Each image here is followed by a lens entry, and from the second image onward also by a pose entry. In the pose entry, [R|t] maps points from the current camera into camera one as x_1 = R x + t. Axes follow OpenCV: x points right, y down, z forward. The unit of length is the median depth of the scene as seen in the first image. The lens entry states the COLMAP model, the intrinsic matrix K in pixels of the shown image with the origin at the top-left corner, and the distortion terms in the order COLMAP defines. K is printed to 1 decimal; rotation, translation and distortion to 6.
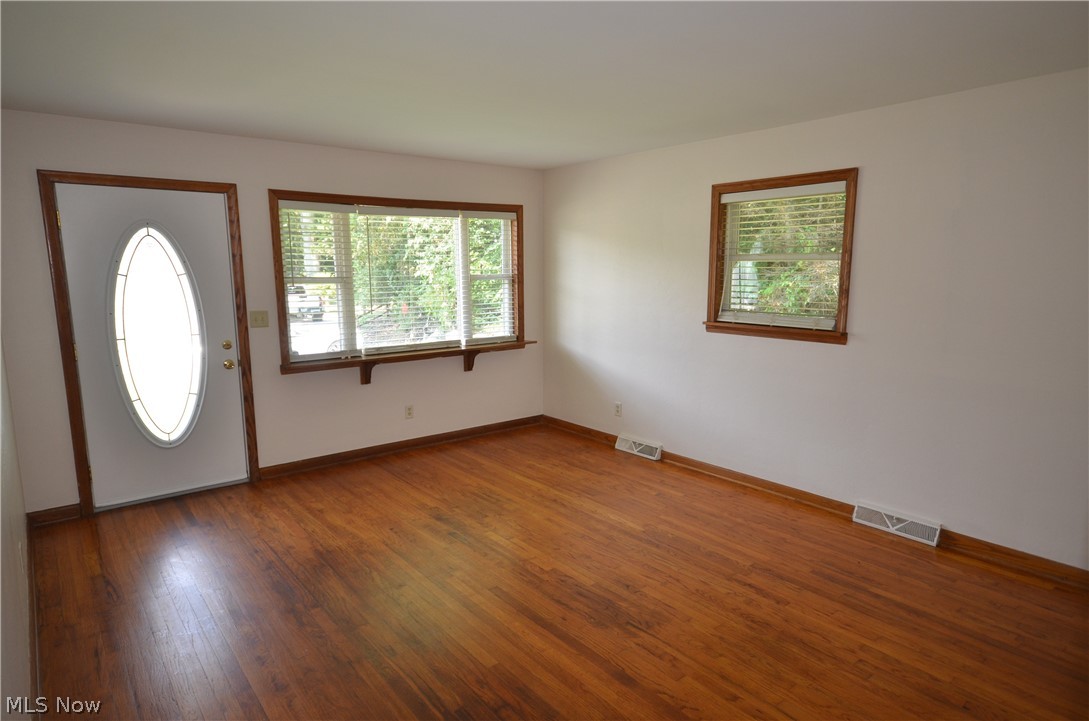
lens RADIAL K [[613.3, 0, 544.5], [0, 613.3, 360.5], [0, 0, 1]] dist [0.002073, 0.000777]
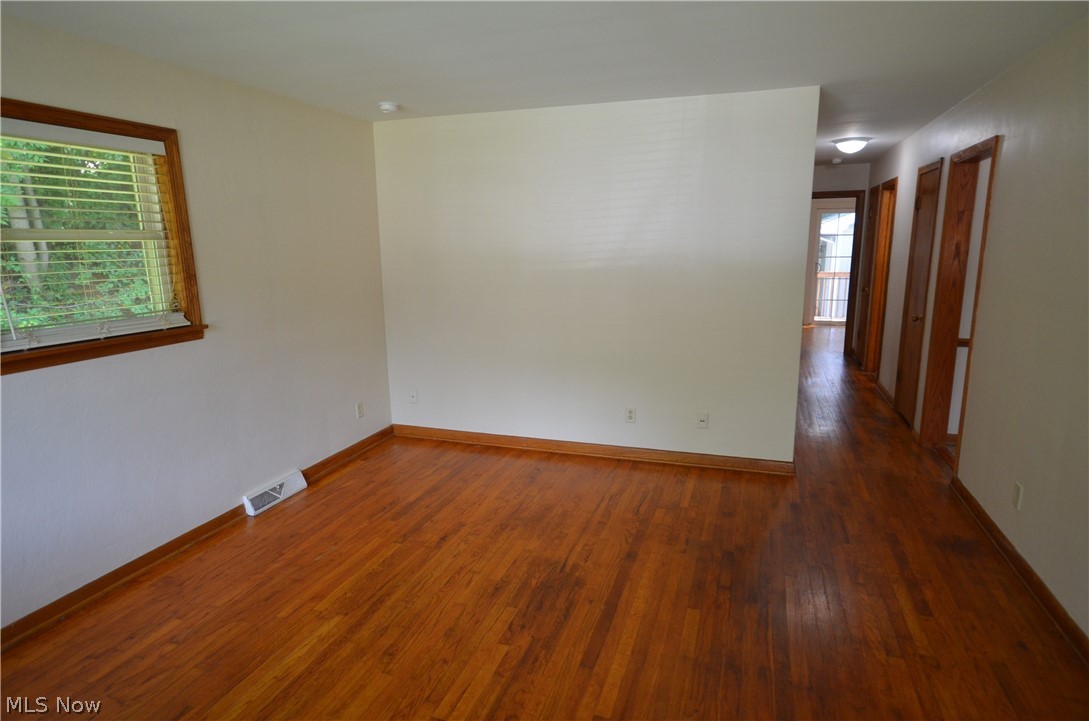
lens RADIAL K [[613.3, 0, 544.5], [0, 613.3, 360.5], [0, 0, 1]] dist [0.002073, 0.000777]
pose [[-0.513312, -0.156356, 0.843838, -0.524917], [0.148517, 0.952243, 0.266787, -0.164750], [-0.845253, 0.262270, -0.465577, 1.067521]]
